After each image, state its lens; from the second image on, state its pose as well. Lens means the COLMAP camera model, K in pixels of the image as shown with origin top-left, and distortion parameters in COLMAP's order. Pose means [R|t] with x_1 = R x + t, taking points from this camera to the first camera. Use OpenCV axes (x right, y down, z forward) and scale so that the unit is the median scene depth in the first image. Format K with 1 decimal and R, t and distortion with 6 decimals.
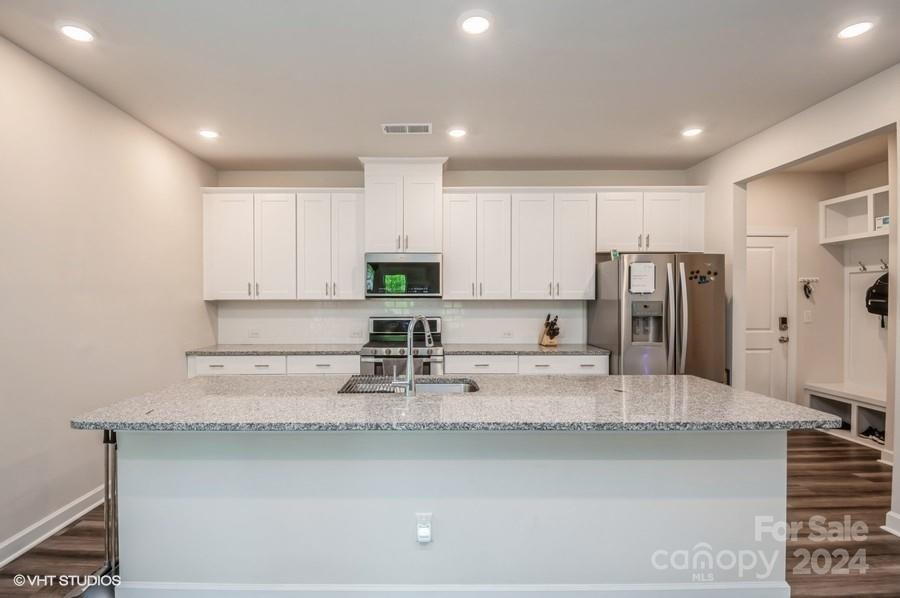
lens RADIAL K [[436.3, 0, 424.9], [0, 436.3, 301.6], [0, 0, 1]] dist [-0.016862, -0.003633]
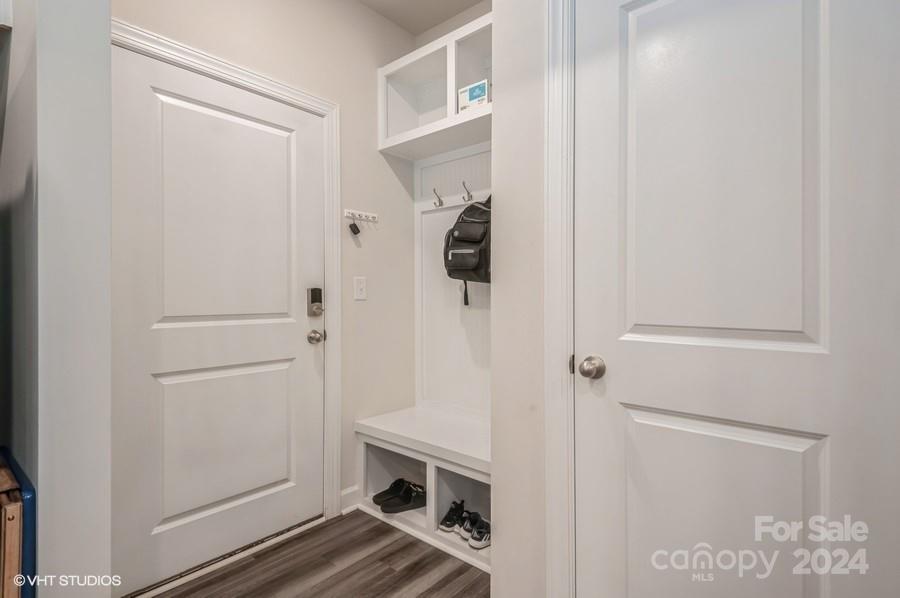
lens RADIAL K [[456.7, 0, 449.6], [0, 456.7, 297.3], [0, 0, 1]] dist [0.022494, 0.000174]
pose [[0.663717, -0.002247, 0.747980, 0.565052], [0.006700, 0.999973, -0.002941, 0.048665], [-0.747954, 0.006963, 0.663714, 0.569606]]
